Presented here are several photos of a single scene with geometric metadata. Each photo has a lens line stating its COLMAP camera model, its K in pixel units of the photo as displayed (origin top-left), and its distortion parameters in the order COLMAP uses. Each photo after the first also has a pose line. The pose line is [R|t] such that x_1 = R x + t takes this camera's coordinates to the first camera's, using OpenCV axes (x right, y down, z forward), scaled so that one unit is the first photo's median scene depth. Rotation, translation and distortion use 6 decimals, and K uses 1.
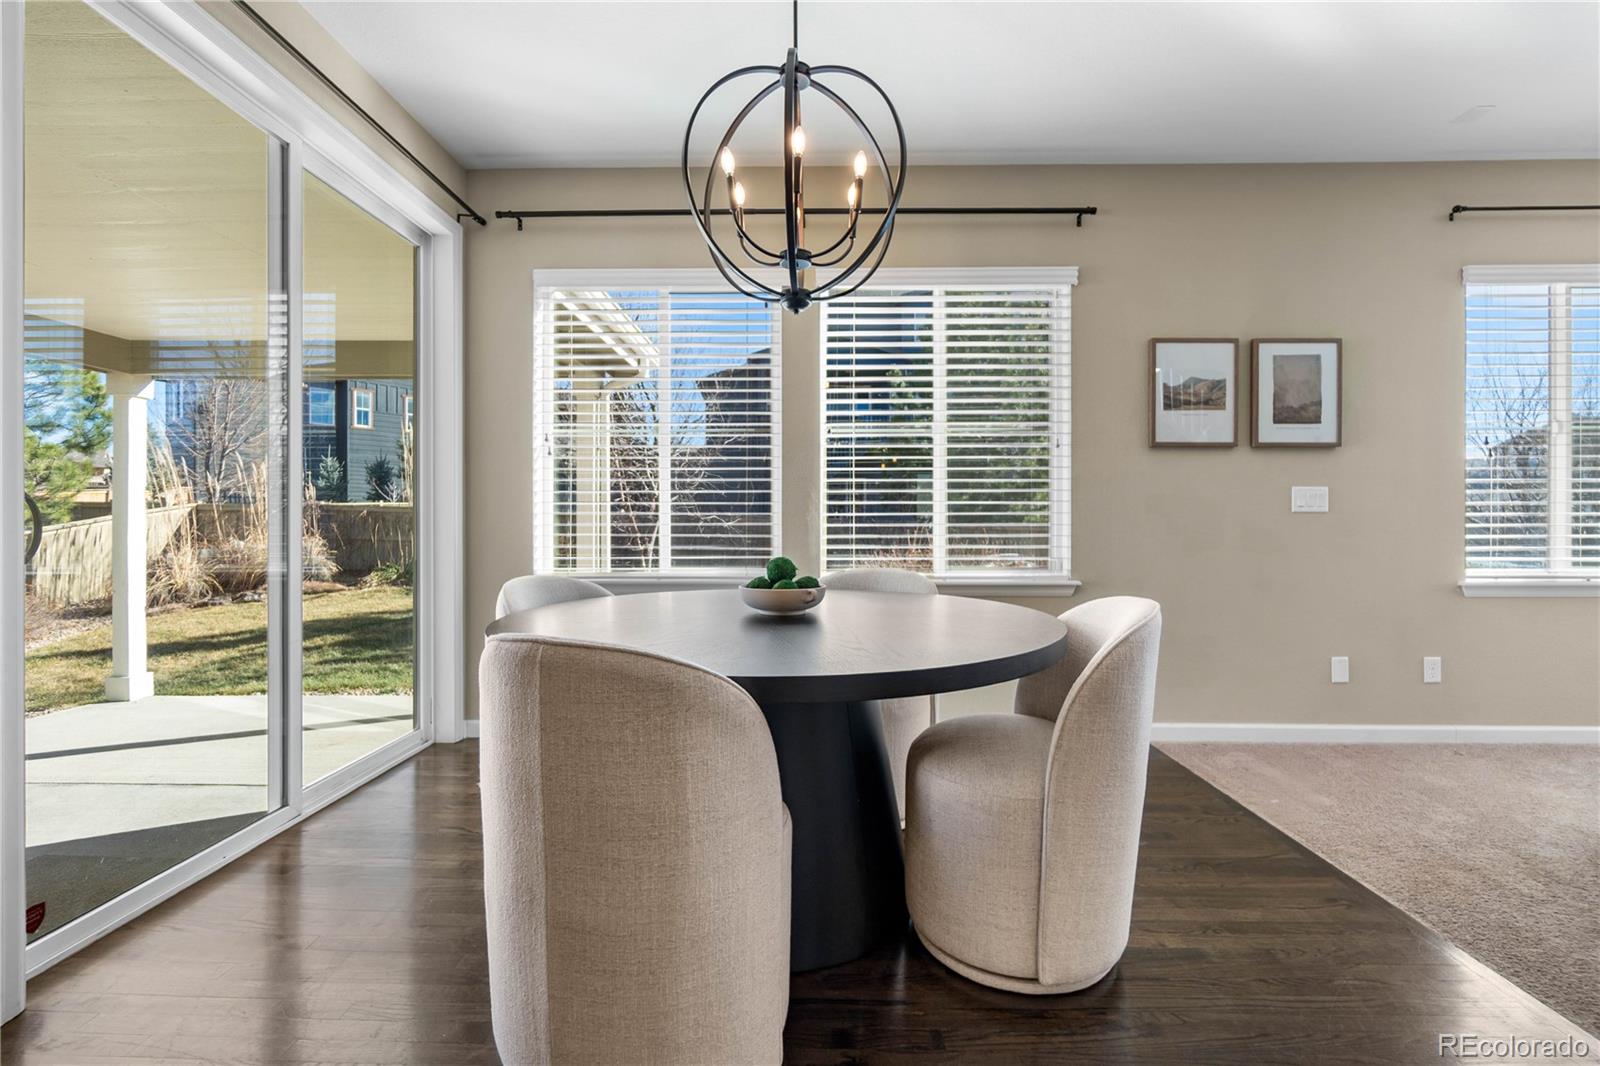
lens RADIAL K [[696.6, 0, 790.2], [0, 696.6, 525.6], [0, 0, 1]] dist [-0.003015, -0.000201]
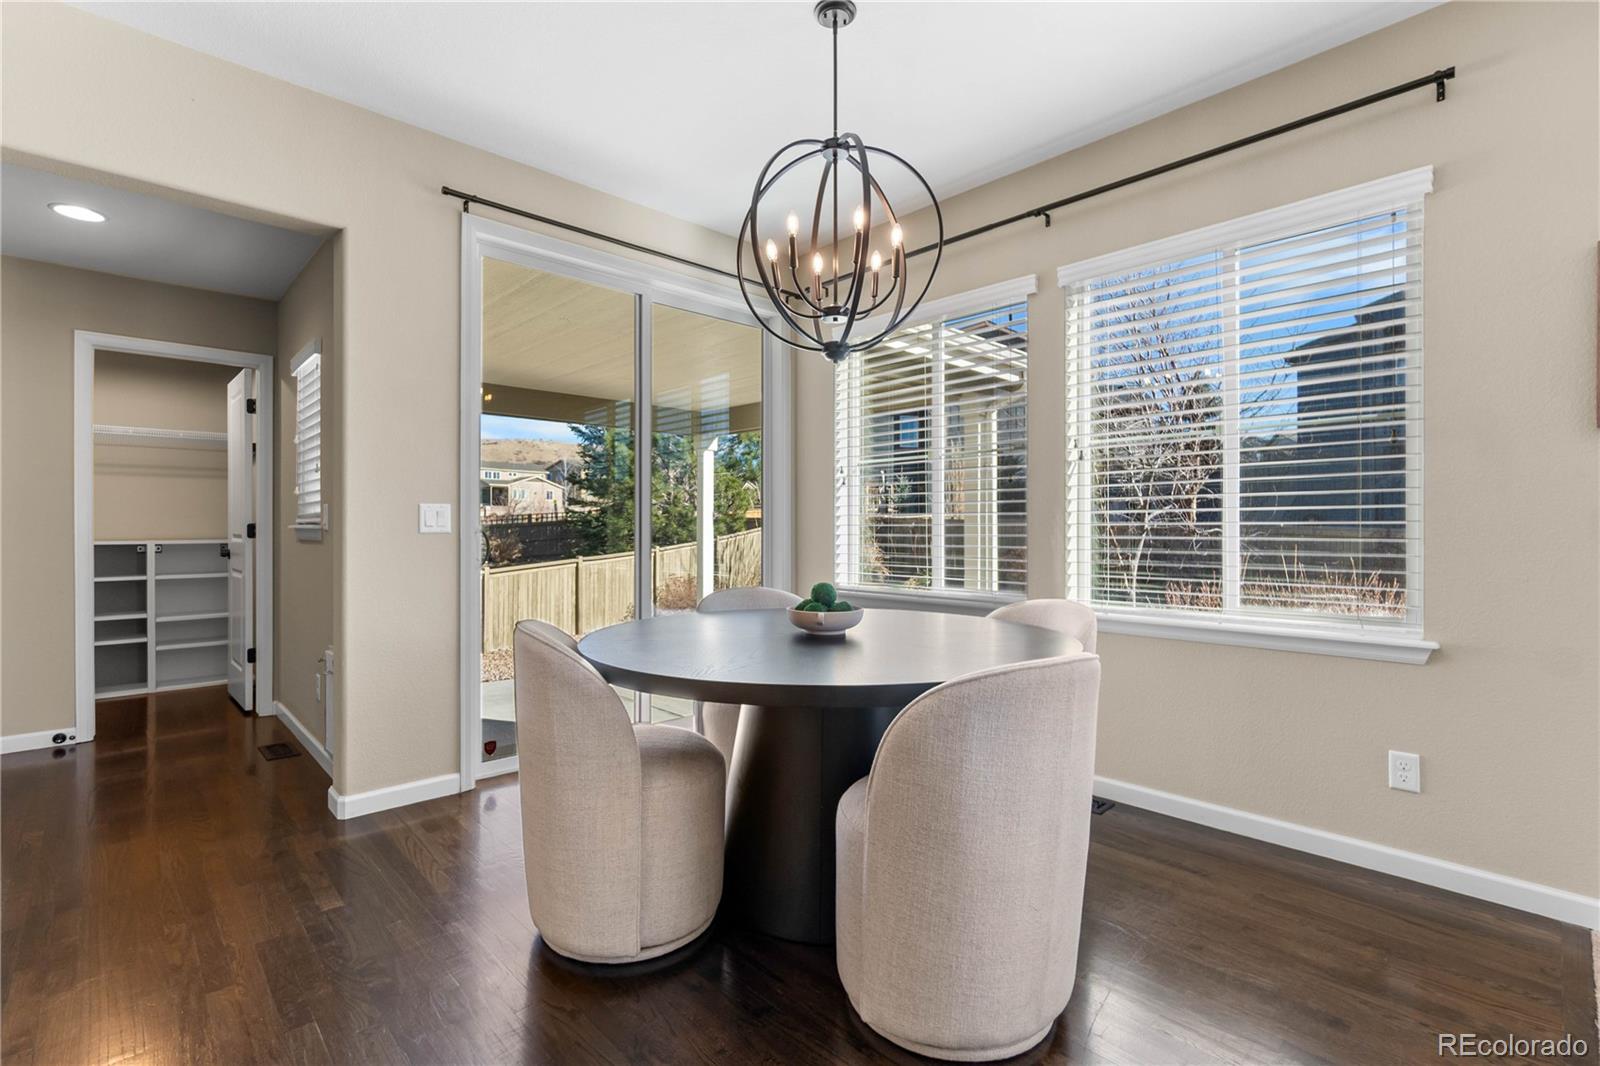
lens RADIAL K [[737.3, 0, 800.0], [0, 737.3, 533.0], [0, 0, 1]] dist [0.002531, 0.000400]
pose [[0.702494, 0.003263, -0.711682, 0.477527], [-0.003530, 0.999993, 0.001101, -0.021735], [0.711681, 0.001738, 0.702501, 0.080991]]
